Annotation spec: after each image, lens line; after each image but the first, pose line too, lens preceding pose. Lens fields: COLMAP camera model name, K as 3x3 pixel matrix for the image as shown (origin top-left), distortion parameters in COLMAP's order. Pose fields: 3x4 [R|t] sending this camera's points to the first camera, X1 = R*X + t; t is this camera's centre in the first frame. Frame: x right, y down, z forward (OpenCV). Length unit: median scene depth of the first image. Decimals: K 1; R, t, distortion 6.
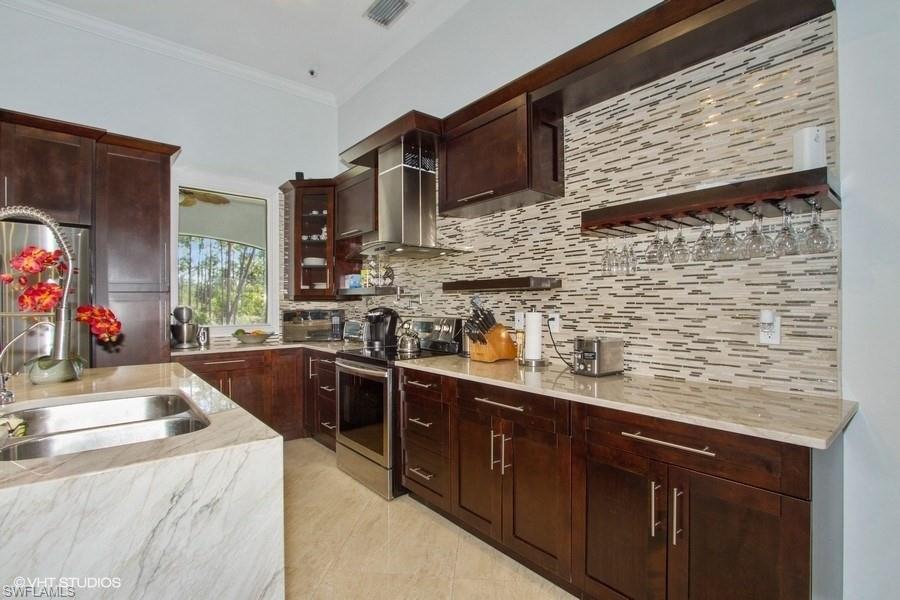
lens RADIAL K [[425.3, 0, 446.5], [0, 425.3, 304.0], [0, 0, 1]] dist [-0.016672, -0.000096]
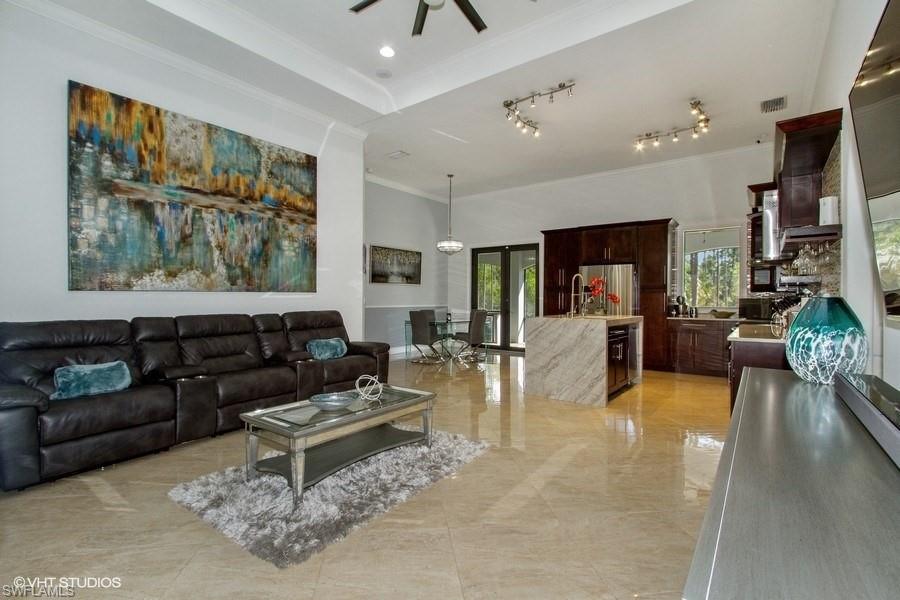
lens RADIAL K [[416.3, 0, 450.0], [0, 416.3, 300.0], [0, 0, 1]] dist [0.000389, 0.000227]
pose [[0.225846, 0.010947, -0.974102, 1.723006], [-0.006375, 0.999932, 0.009759, 0.026302], [0.974142, 0.004006, 0.225900, -0.803336]]
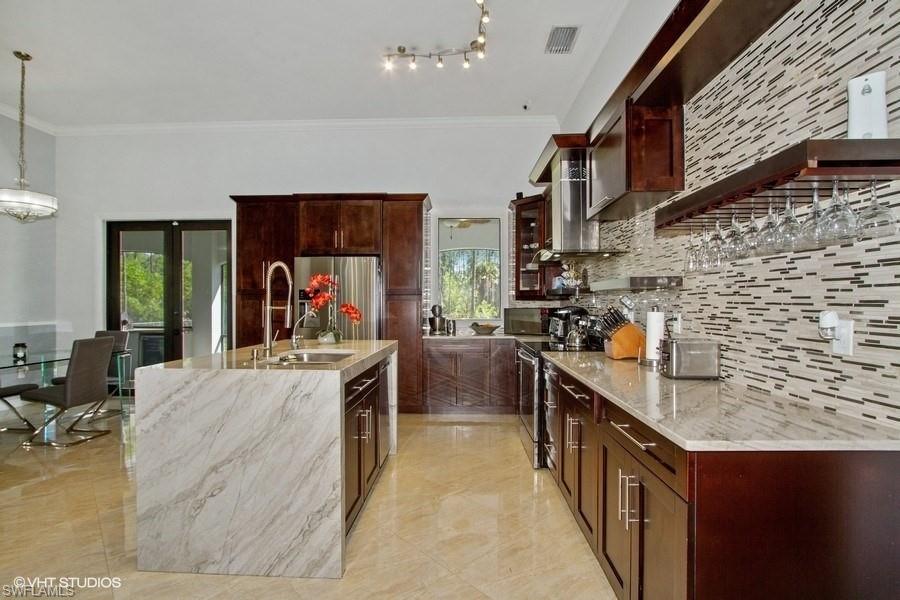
lens RADIAL K [[425.3, 0, 446.5], [0, 425.3, 304.0], [0, 0, 1]] dist [-0.016672, -0.000096]
pose [[0.745584, 0.004598, -0.666396, 0.596626], [-0.002781, 0.999989, 0.003789, -0.000875], [0.666406, -0.000971, 0.745588, -0.064486]]
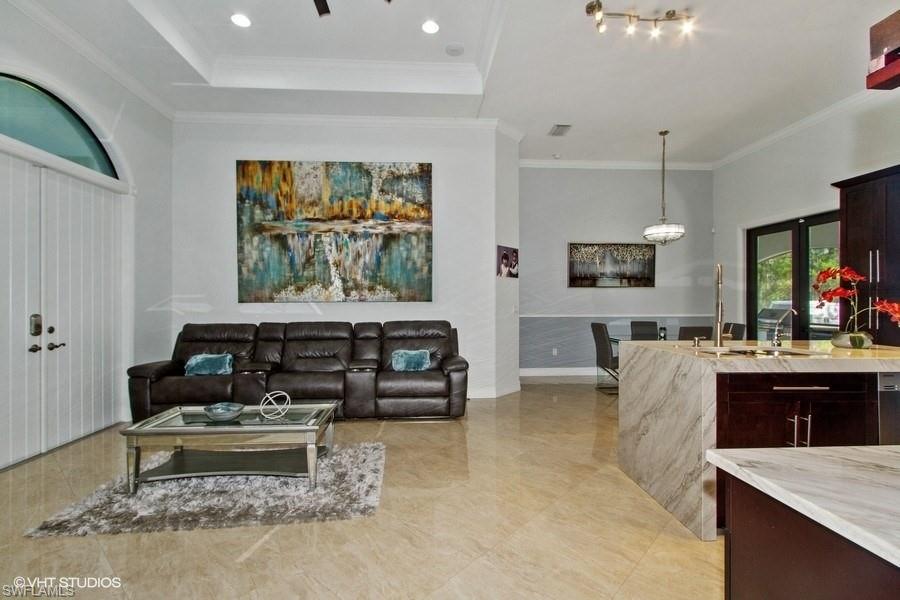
lens RADIAL K [[427.0, 0, 450.0], [0, 427.0, 300.0], [0, 0, 1]] dist [0.000364, 0.000064]
pose [[-0.591237, 0.003427, -0.806491, 1.042885], [0.003387, 0.999993, 0.001766, -0.003318], [0.806491, -0.001688, -0.591244, 0.583111]]
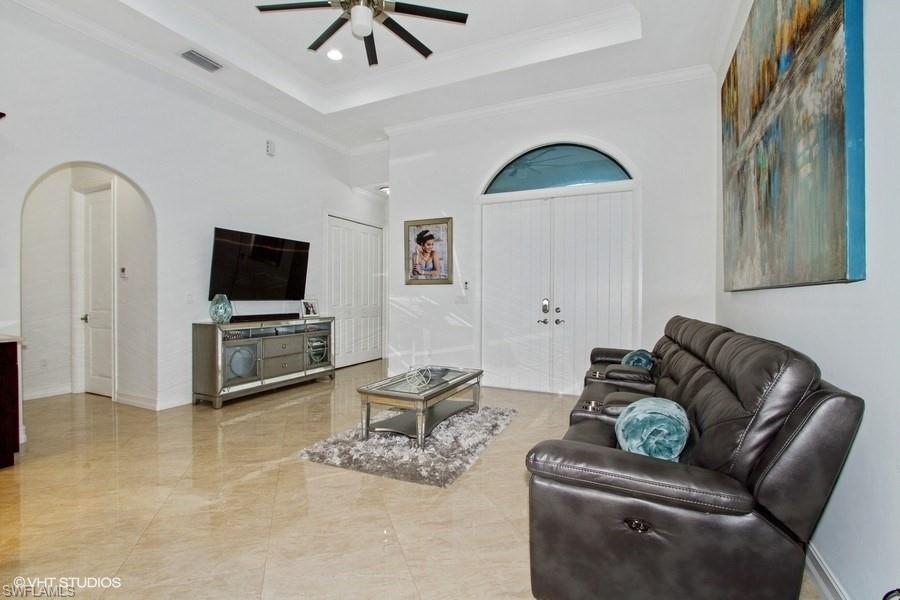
lens RADIAL K [[416.3, 0, 450.0], [0, 416.3, 300.0], [0, 0, 1]] dist [0.000389, 0.000227]
pose [[-0.421419, -0.014586, 0.906749, -1.357589], [-0.001930, 0.999883, 0.015187, 0.021259], [-0.906864, 0.004650, -0.421398, -0.153750]]
